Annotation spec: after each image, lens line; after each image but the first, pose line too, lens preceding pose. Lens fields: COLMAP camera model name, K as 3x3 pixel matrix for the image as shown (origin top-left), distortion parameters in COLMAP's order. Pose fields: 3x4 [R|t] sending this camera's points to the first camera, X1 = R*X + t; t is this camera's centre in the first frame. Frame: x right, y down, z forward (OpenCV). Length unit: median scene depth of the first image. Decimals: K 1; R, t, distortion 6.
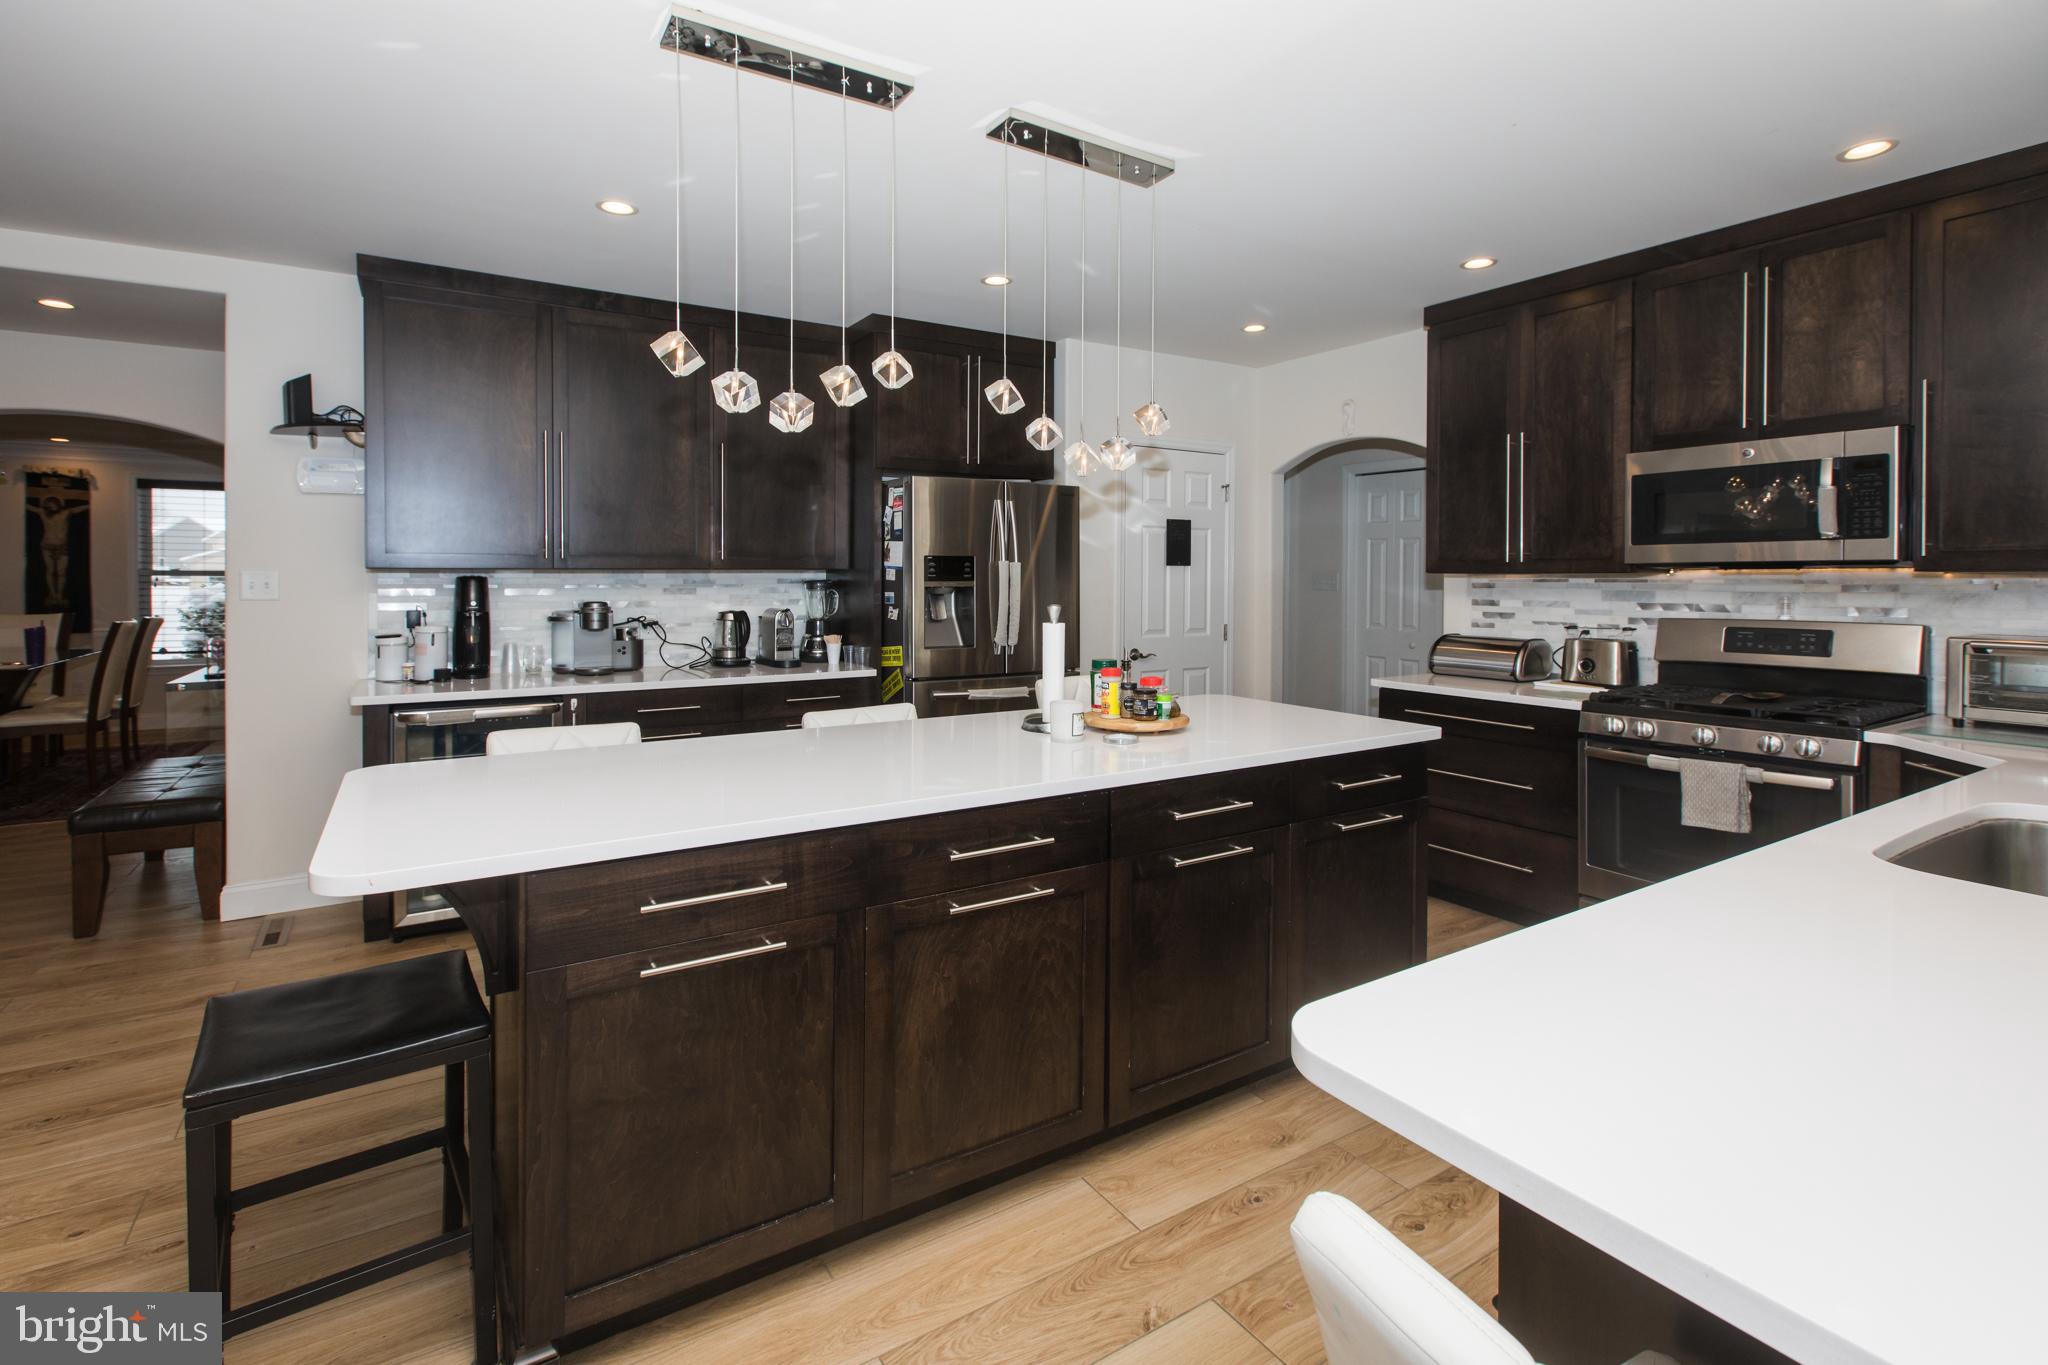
lens RADIAL K [[890.7, 0, 987.9], [0, 890.7, 661.6], [0, 0, 1]] dist [0.000006, 0.000409]
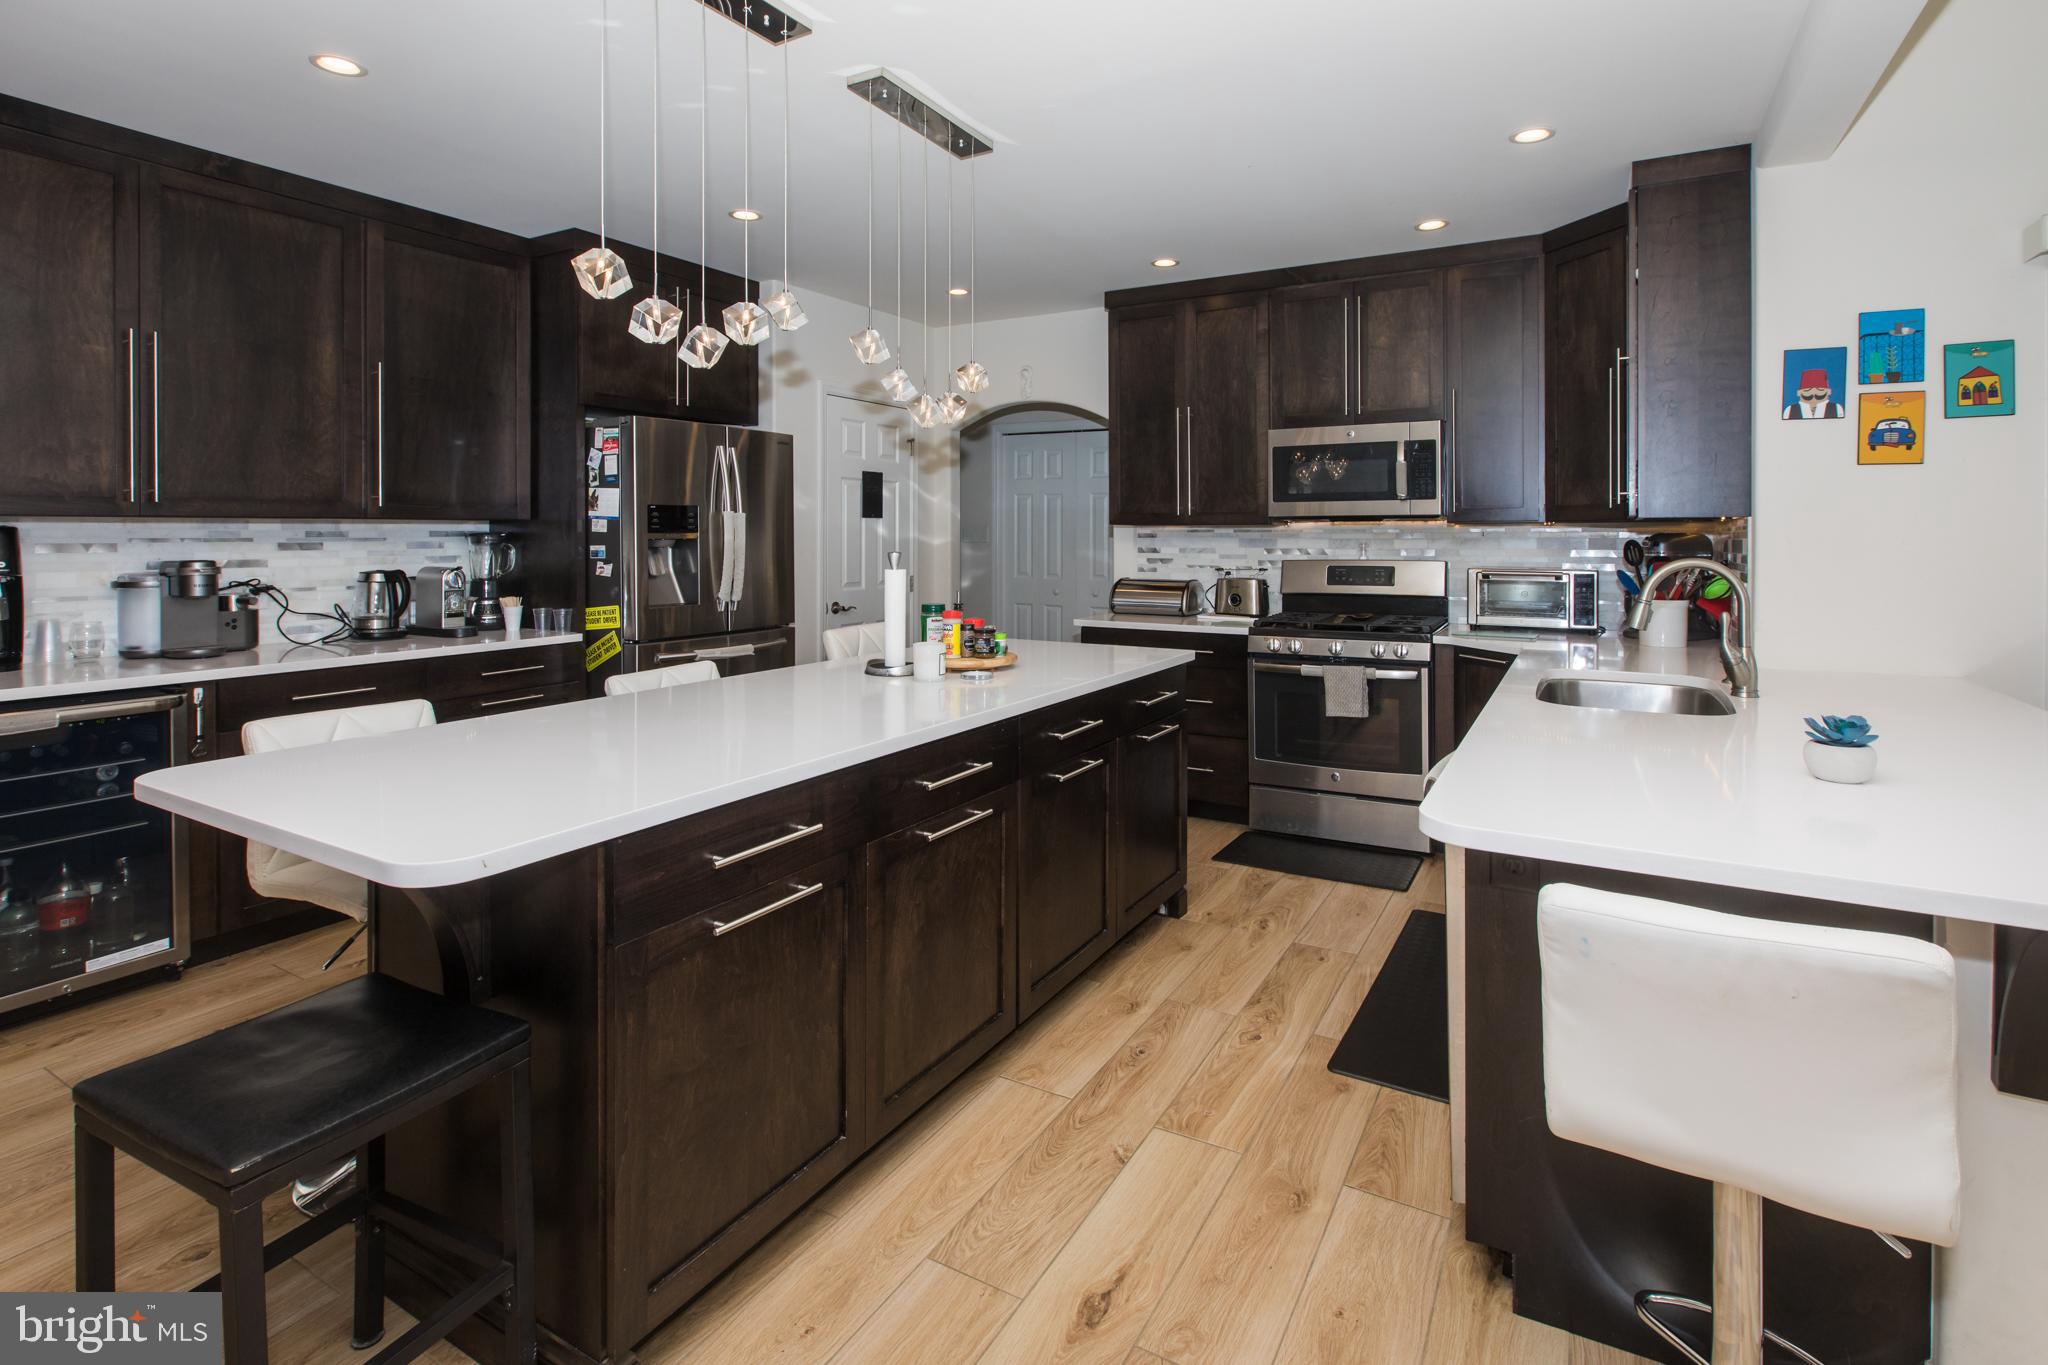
lens RADIAL K [[961.7, 0, 968.1], [0, 961.7, 631.3], [0, 0, 1]] dist [-0.006208, -0.000002]
pose [[0.892244, -0.046946, 0.449106, -0.267272], [0.044404, 0.998882, 0.016198, 0.010252], [-0.449365, 0.005490, 0.893332, -0.021112]]
